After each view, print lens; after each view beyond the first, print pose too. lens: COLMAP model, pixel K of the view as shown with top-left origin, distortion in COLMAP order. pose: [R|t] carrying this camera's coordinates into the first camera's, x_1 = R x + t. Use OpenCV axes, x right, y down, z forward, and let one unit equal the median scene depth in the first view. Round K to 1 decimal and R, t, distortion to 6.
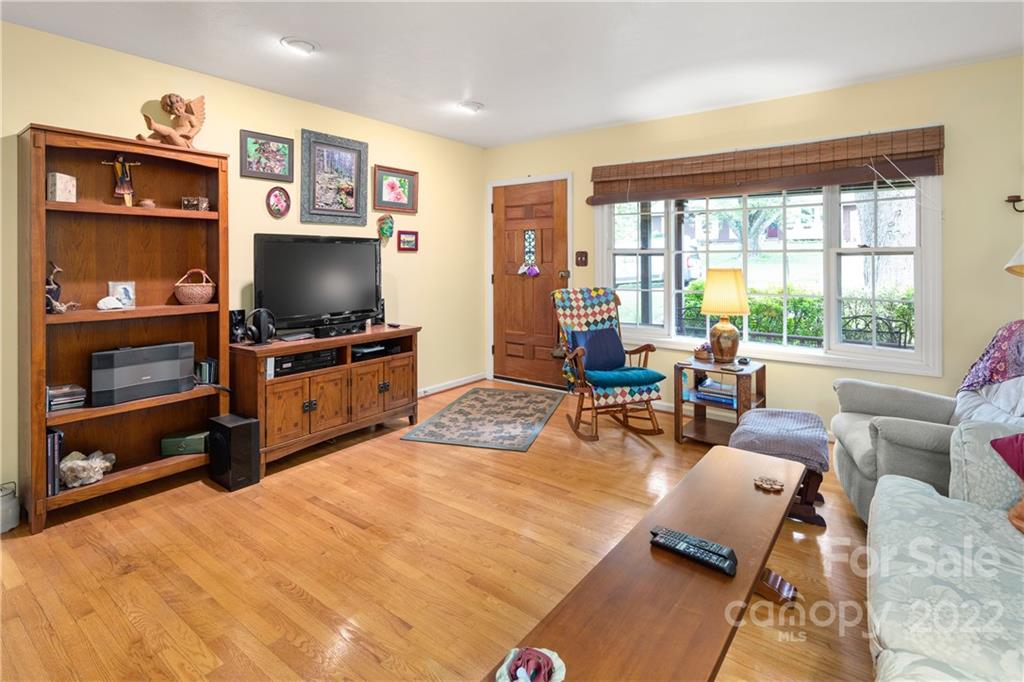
lens RADIAL K [[501.5, 0, 514.1], [0, 501.5, 258.1], [0, 0, 1]] dist [0.008521, 0.000827]
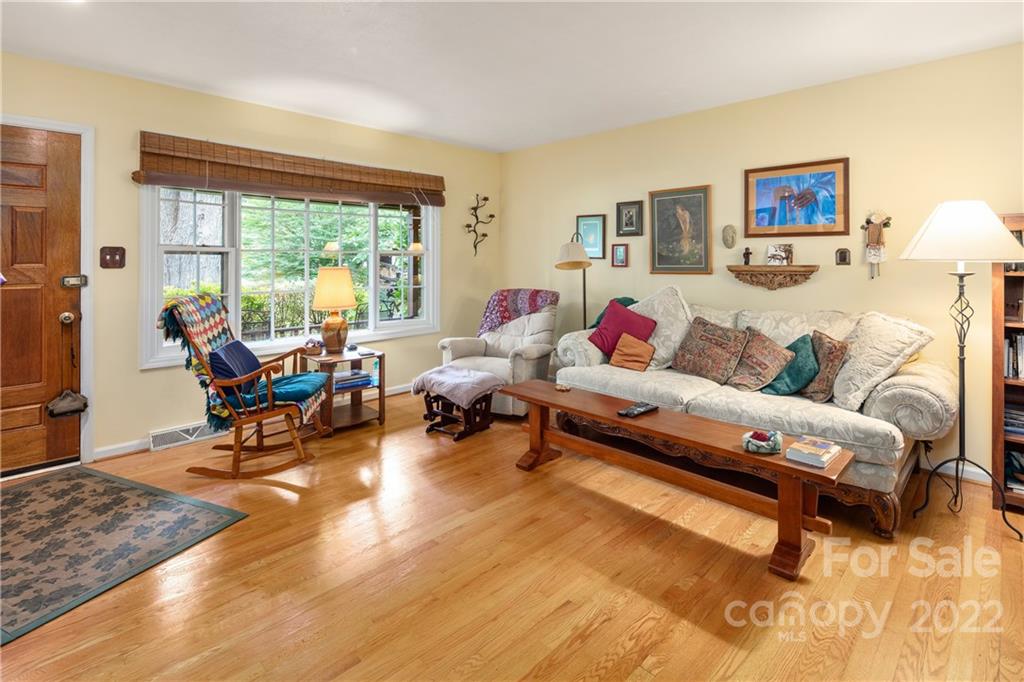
lens RADIAL K [[501.5, 0, 514.1], [0, 501.5, 258.1], [0, 0, 1]] dist [0.008521, 0.000827]
pose [[0.144511, 0.002070, 0.989501, -0.562425], [-0.003231, 0.999993, -0.001620, 0.001543], [-0.989498, -0.002963, 0.144516, 0.421345]]
